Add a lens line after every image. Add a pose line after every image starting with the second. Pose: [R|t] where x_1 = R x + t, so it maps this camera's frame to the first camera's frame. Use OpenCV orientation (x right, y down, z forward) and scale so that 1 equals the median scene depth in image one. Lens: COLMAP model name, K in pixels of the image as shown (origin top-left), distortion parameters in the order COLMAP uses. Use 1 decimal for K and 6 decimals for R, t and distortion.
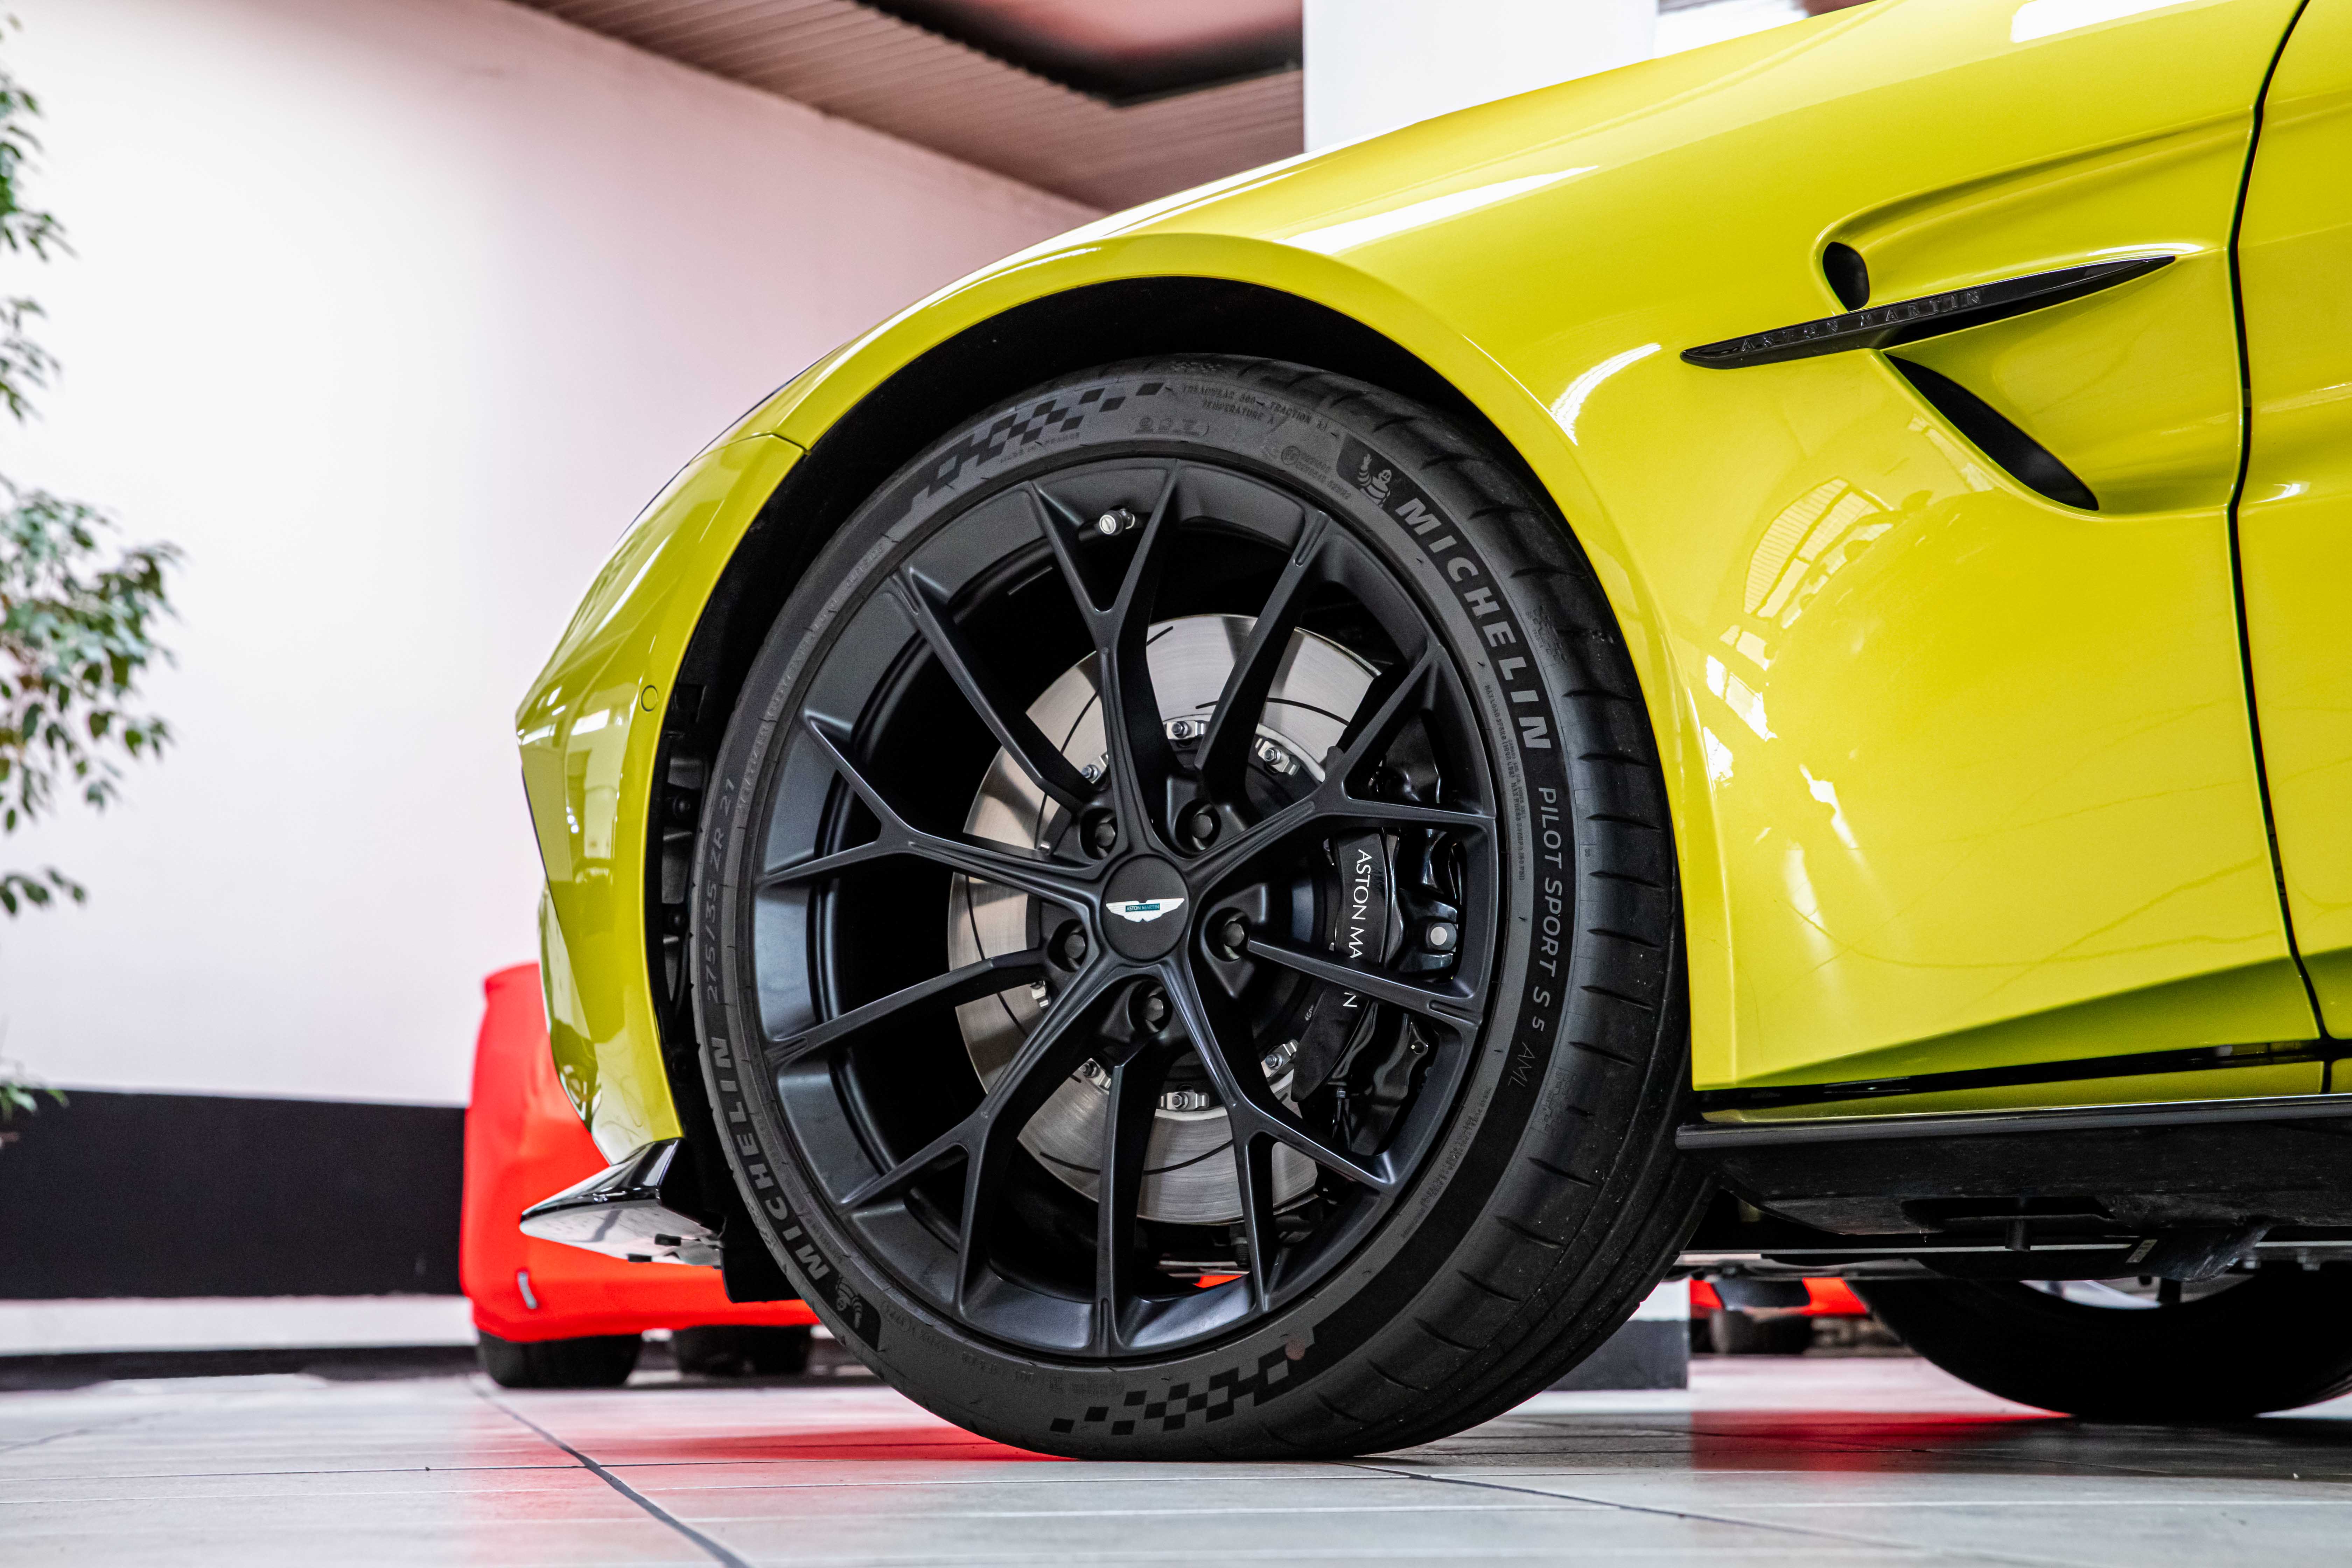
lens RADIAL K [[4456.8, 0, 1176.0], [0, 4456.8, 784.0], [0, 0, 1]] dist [0.072285, -0.143401]
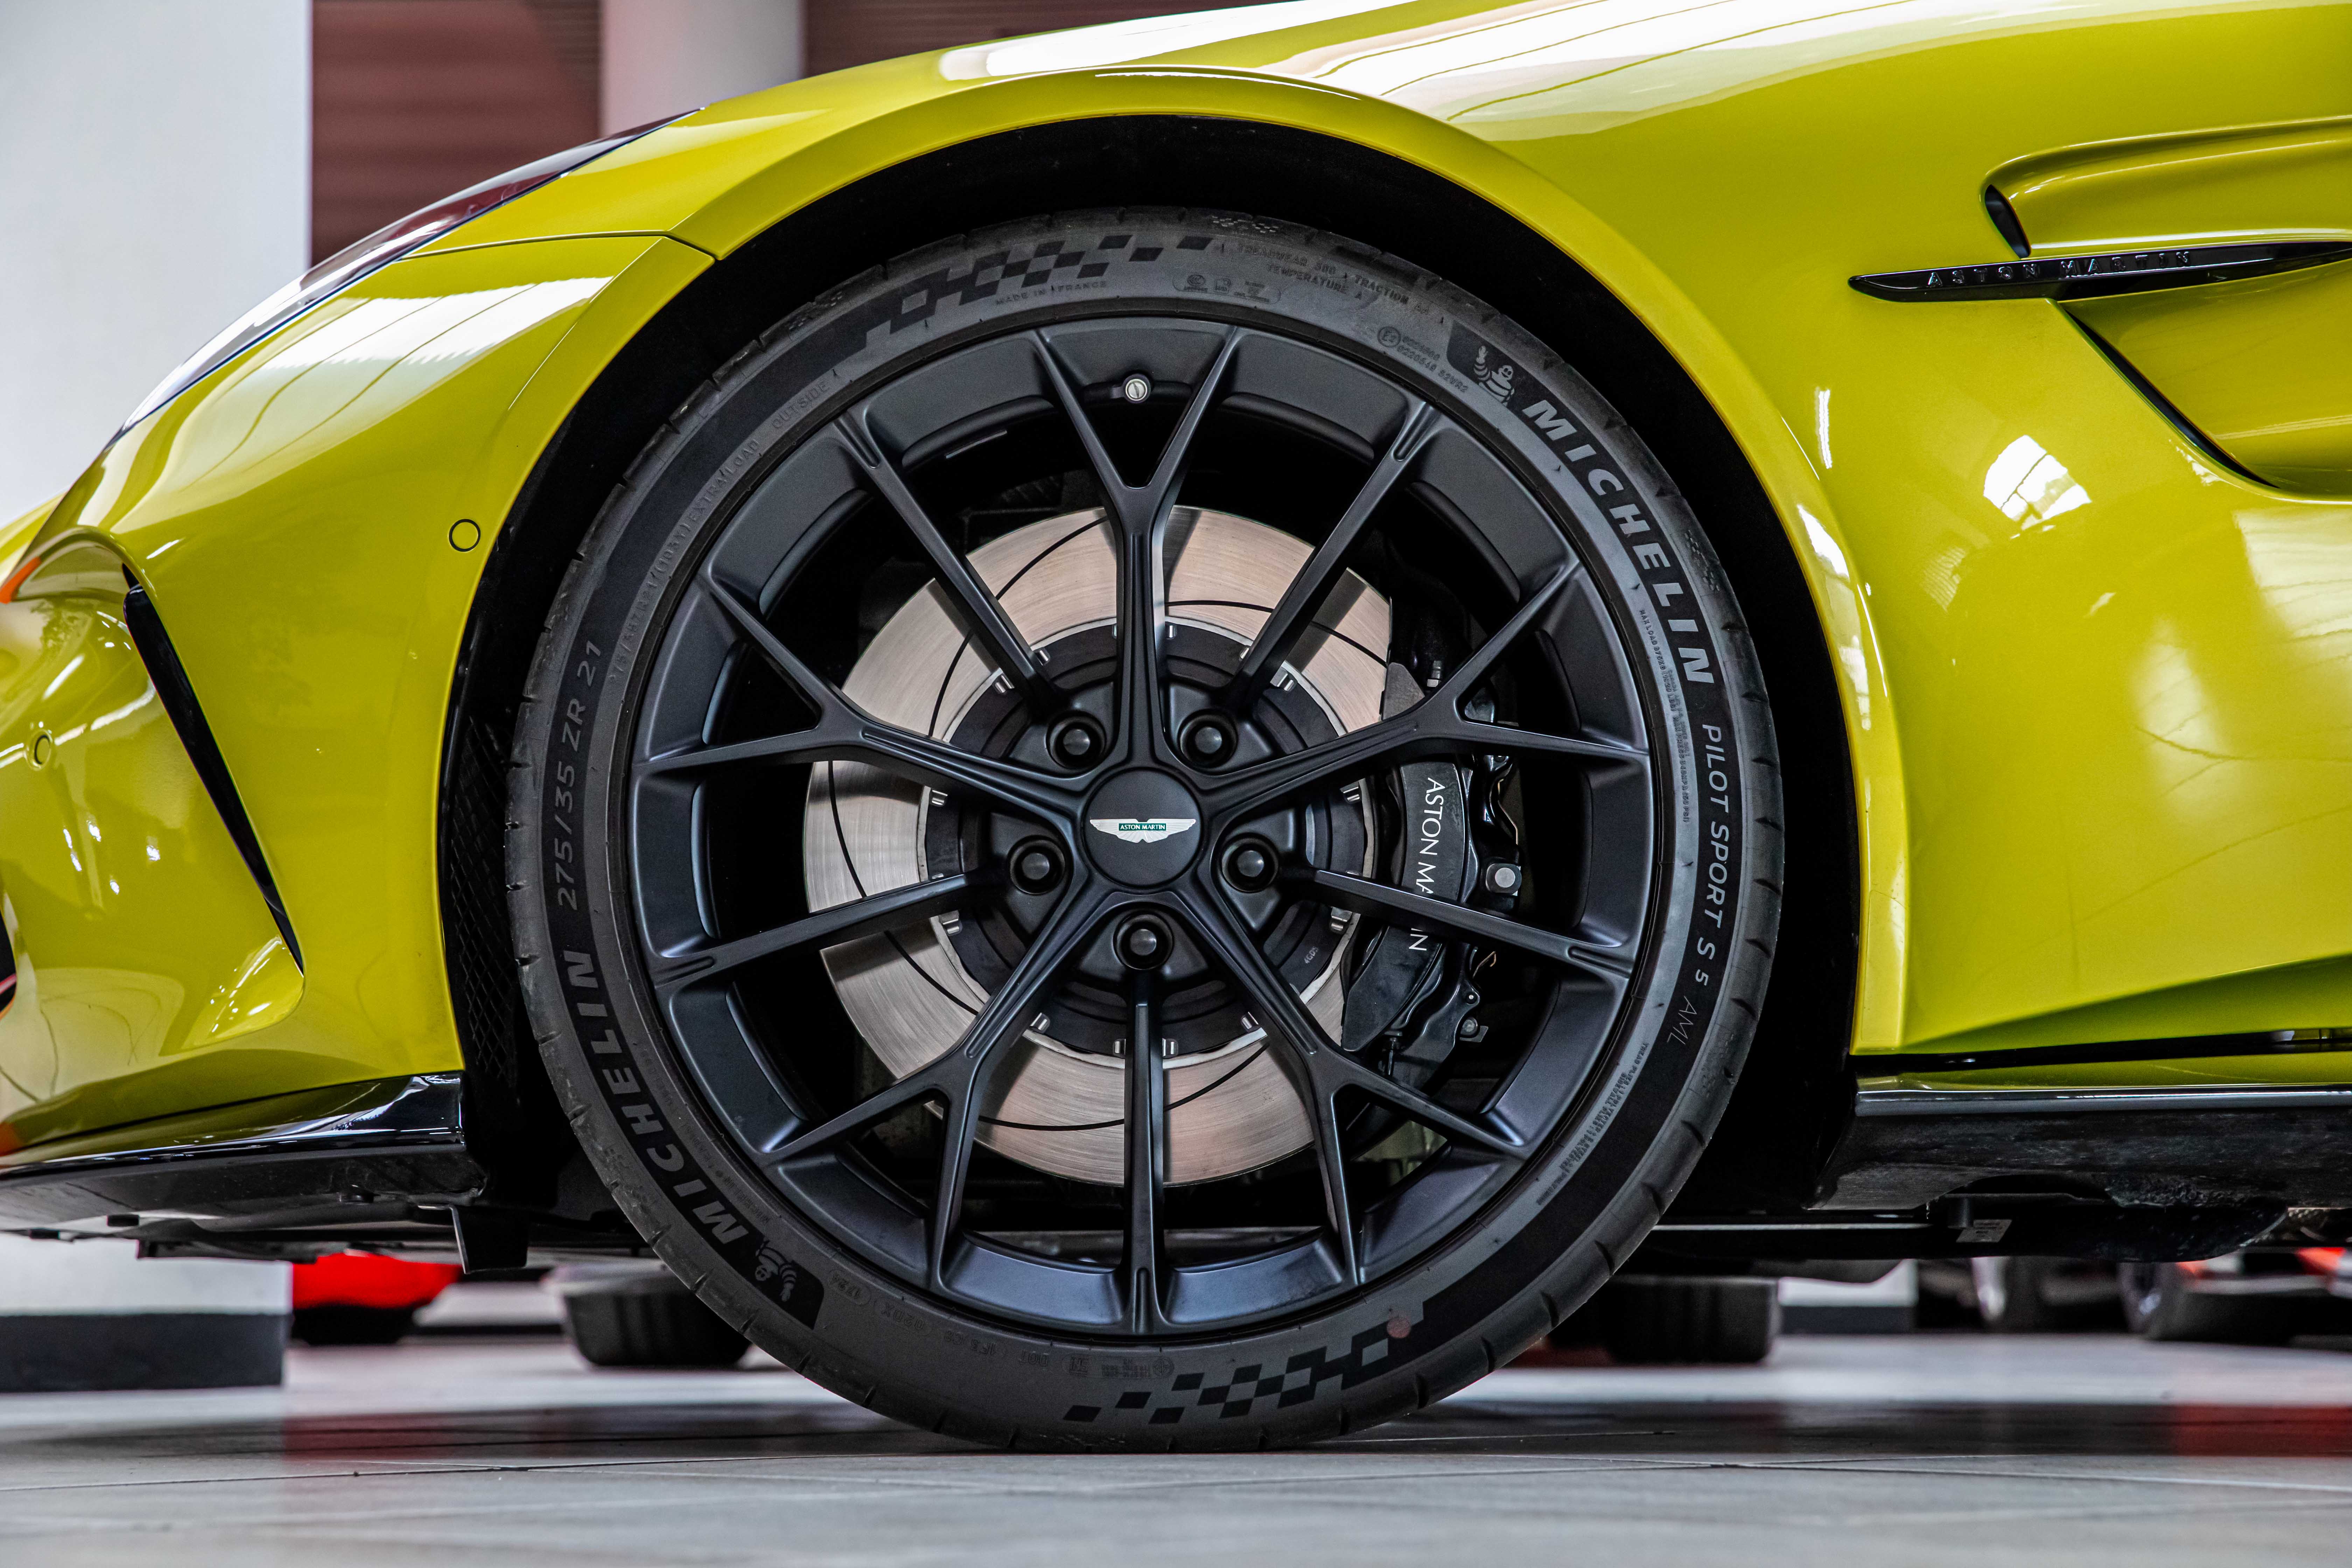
lens RADIAL K [[4456.8, 0, 1176.0], [0, 4456.8, 784.0], [0, 0, 1]] dist [0.072285, -0.143401]
pose [[0.848462, 0.067165, 0.524977, -0.486208], [-0.066770, 0.997574, -0.019716, 0.037841], [-0.525028, -0.018325, 0.850888, 0.256613]]
